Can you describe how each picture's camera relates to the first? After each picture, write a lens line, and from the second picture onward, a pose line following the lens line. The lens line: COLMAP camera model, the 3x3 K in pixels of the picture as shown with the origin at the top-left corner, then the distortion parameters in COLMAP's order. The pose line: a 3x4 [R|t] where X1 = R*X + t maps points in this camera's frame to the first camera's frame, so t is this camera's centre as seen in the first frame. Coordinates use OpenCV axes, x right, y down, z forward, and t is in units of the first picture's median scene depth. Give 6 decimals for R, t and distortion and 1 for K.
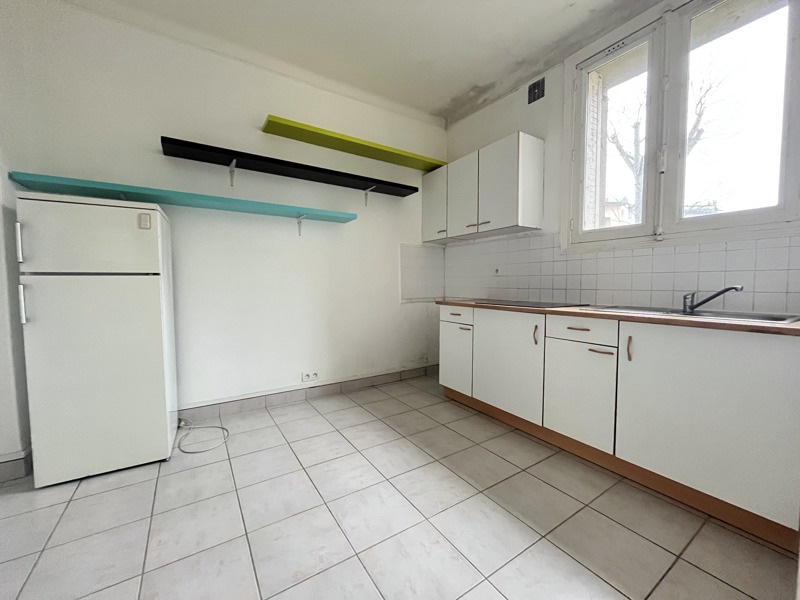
lens RADIAL K [[321.2, 0, 398.6], [0, 321.2, 297.9], [0, 0, 1]] dist [-0.003061, -0.000221]
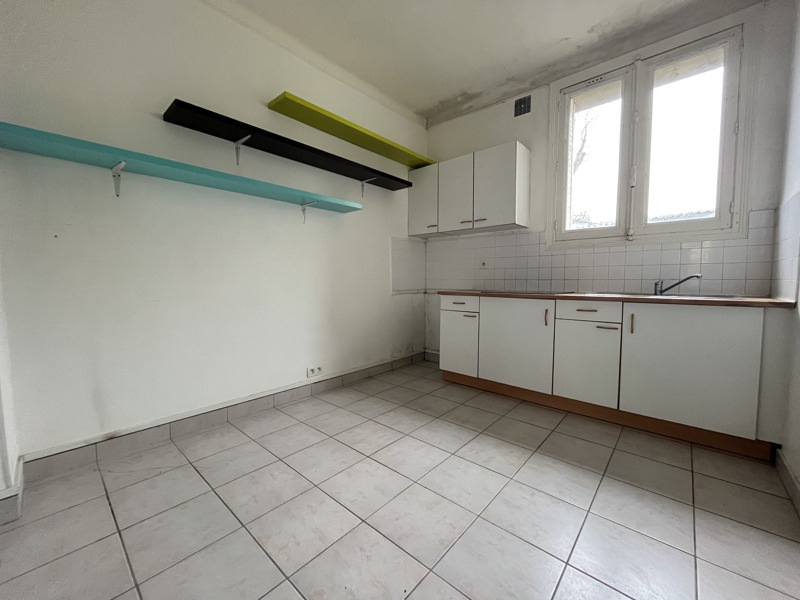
lens RADIAL K [[321.2, 0, 398.2], [0, 321.2, 298.3], [0, 0, 1]] dist [-0.003061, -0.000221]
pose [[0.964234, -0.014584, 0.264653, -0.330385], [0.011519, 0.999847, 0.013130, 0.019288], [-0.264804, -0.009612, 0.964254, 0.011519]]
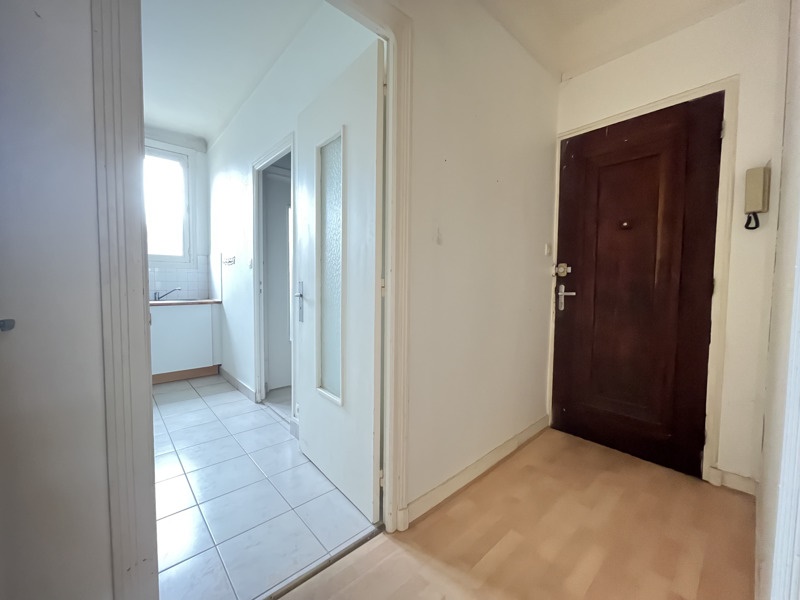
lens RADIAL K [[321.2, 0, 398.5], [0, 321.2, 301.1], [0, 0, 1]] dist [-0.003061, -0.000221]
pose [[-0.155057, -0.040966, 0.987056, -1.015475], [0.046511, 0.997729, 0.048715, 0.012153], [-0.986810, 0.053463, -0.152800, -0.169771]]
